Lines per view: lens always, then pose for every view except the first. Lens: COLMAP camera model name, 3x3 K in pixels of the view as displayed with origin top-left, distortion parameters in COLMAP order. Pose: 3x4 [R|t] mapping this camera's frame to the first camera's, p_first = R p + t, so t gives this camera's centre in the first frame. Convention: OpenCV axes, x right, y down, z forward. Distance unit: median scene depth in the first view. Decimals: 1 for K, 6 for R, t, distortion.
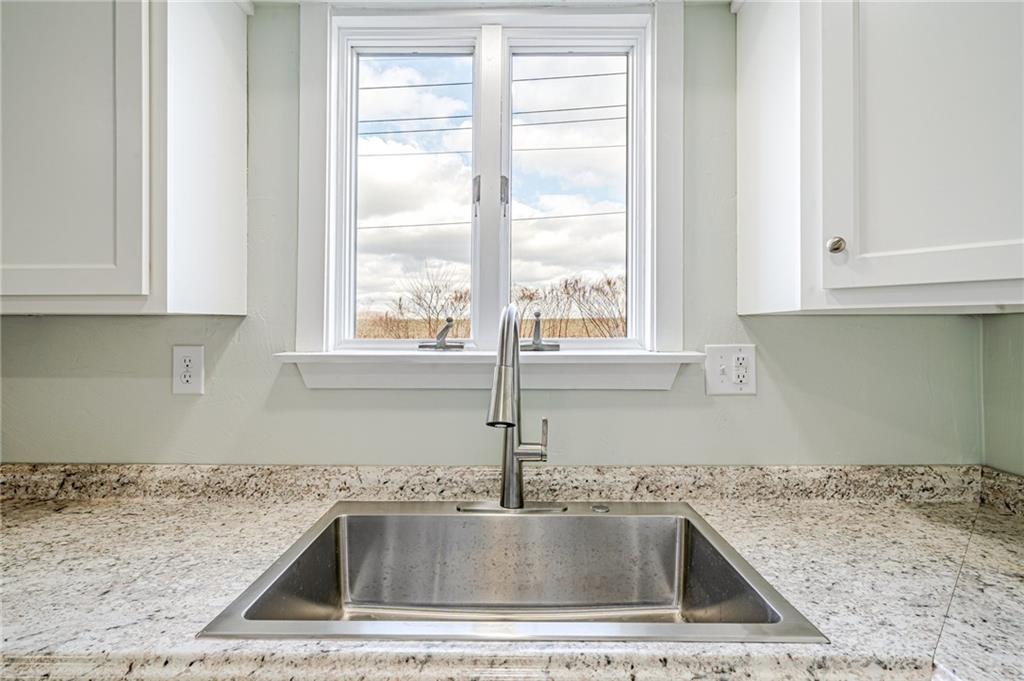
lens RADIAL K [[506.3, 0, 508.7], [0, 506.3, 328.9], [0, 0, 1]] dist [-0.000363, -0.000034]
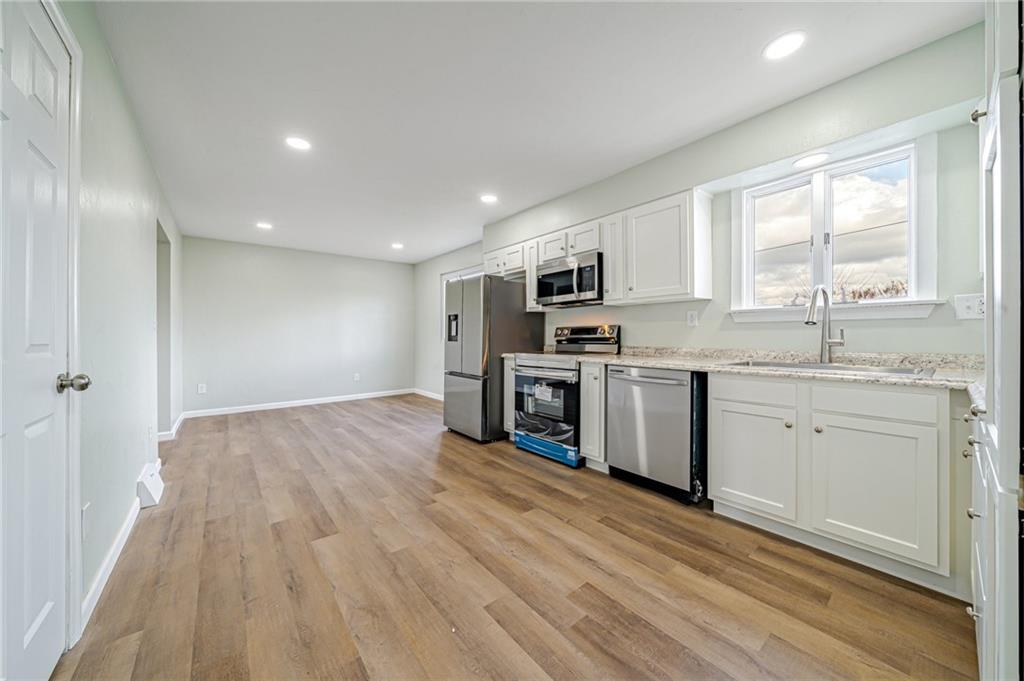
lens RADIAL K [[357.8, 0, 508.6], [0, 357.8, 334.4], [0, 0, 1]] dist [-0.001929, -0.000214]
pose [[0.642867, -0.005697, -0.765957, 0.336138], [0.010785, 0.999941, 0.001615, 0.169279], [0.765902, -0.009299, 0.642890, -1.316056]]
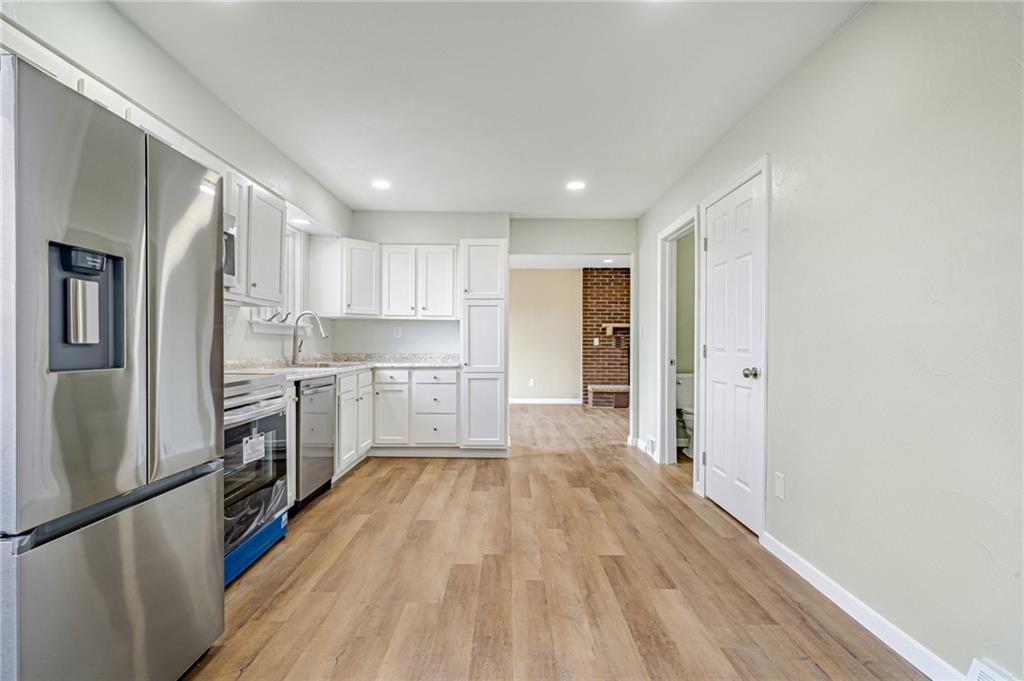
lens RADIAL K [[494.0, 0, 502.2], [0, 494.0, 332.6], [0, 0, 1]] dist [0.001883, 0.000086]
pose [[-0.003030, 0.023342, 0.999723, -3.383647], [-0.010844, 0.999668, -0.023374, 0.171421], [-0.999937, -0.010912, -0.002776, -0.474645]]
